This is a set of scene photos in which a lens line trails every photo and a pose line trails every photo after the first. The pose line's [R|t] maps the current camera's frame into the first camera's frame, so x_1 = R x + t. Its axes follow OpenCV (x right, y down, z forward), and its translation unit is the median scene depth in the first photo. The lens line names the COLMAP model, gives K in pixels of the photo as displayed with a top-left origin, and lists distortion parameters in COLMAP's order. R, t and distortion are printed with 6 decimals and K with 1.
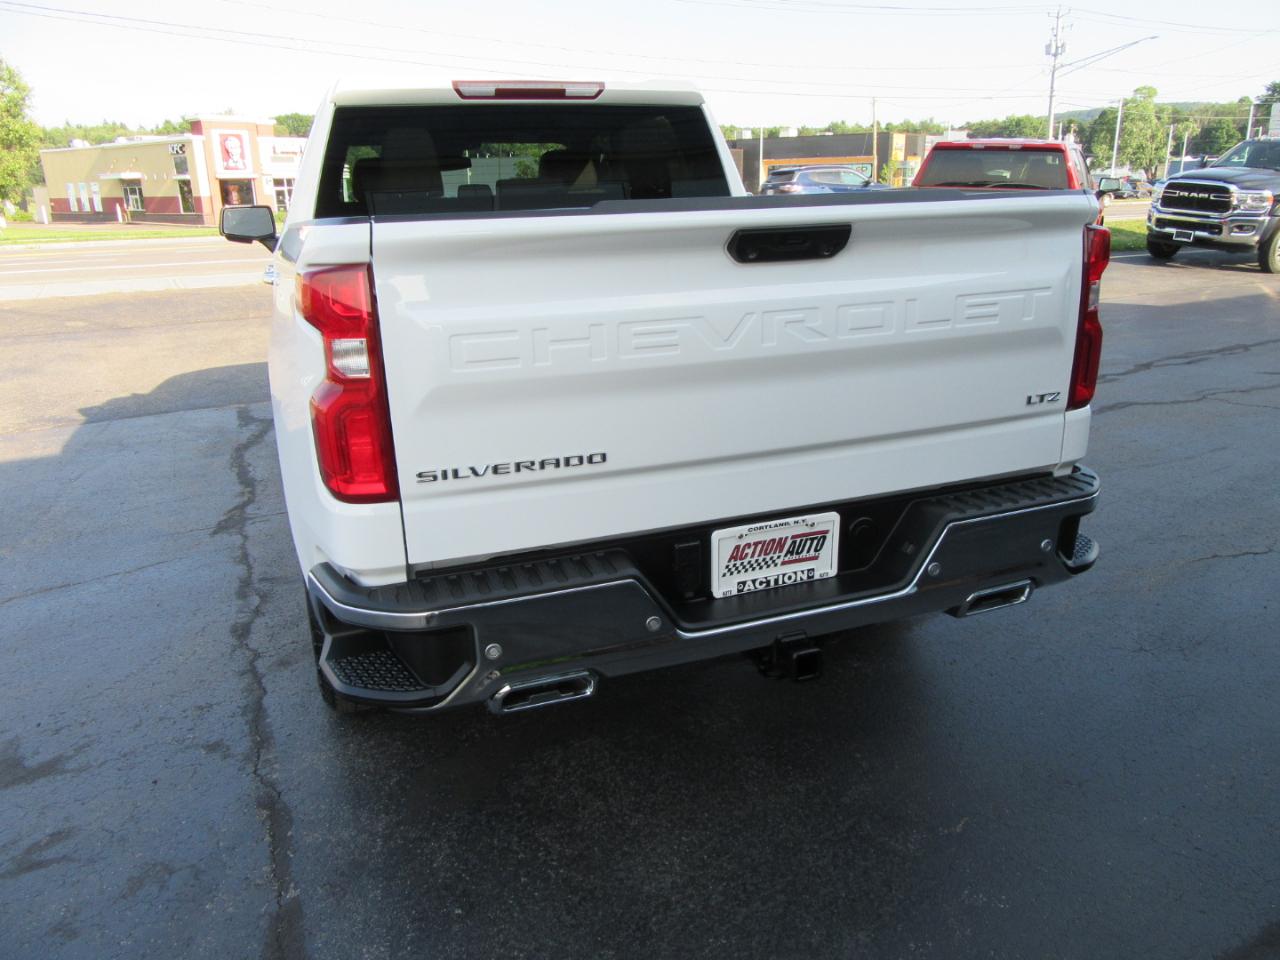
lens RADIAL K [[945.4, 0, 640.3], [0, 945.4, 482.5], [0, 0, 1]] dist [0.002669, -0.005483]
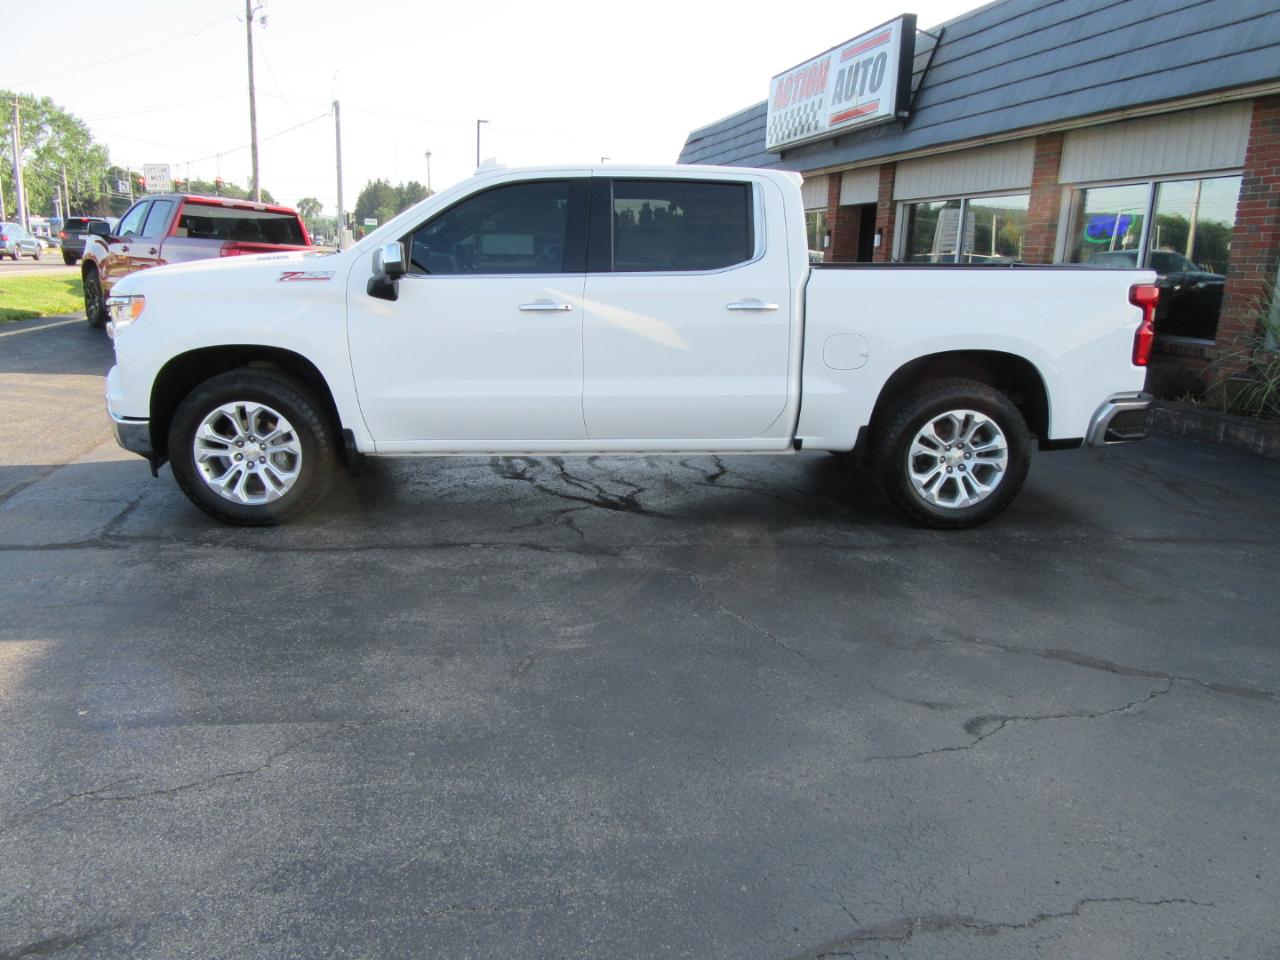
lens RADIAL K [[945.4, 0, 639.9], [0, 945.4, 478.9], [0, 0, 1]] dist [0.002669, -0.005483]
pose [[0.298735, -0.188184, 0.935598, -1.826419], [0.243009, 0.963050, 0.116113, -0.184477], [-0.922878, 0.192672, 0.333427, 0.790001]]
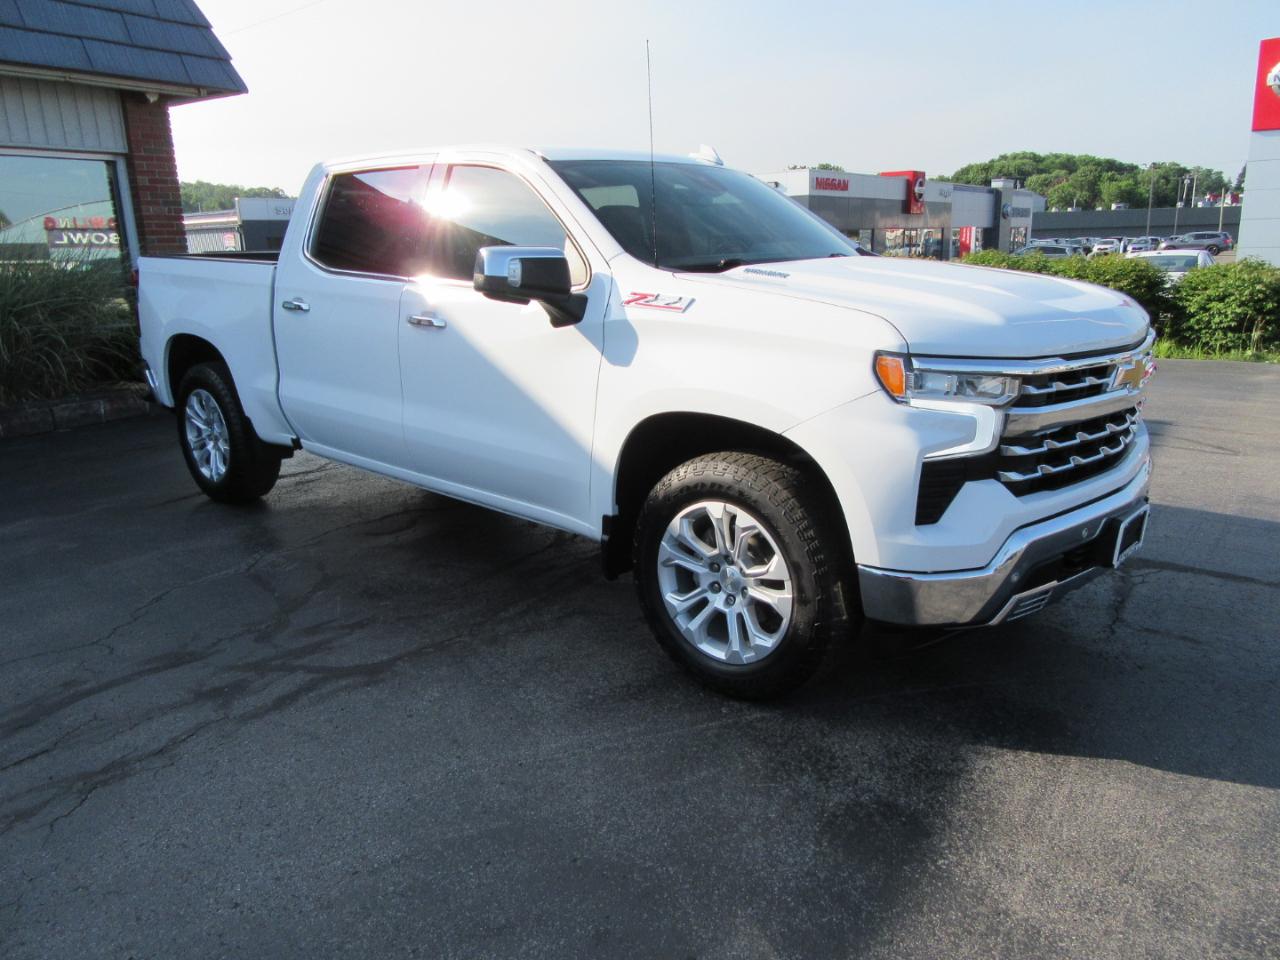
lens RADIAL K [[945.4, 0, 641.7], [0, 945.4, 480.3], [0, 0, 1]] dist [0.002669, -0.005483]
pose [[-0.880985, 0.159400, -0.445484, 0.331379], [-0.097318, 0.860363, 0.500305, -0.805327], [0.463027, 0.484115, -0.742454, 2.573723]]
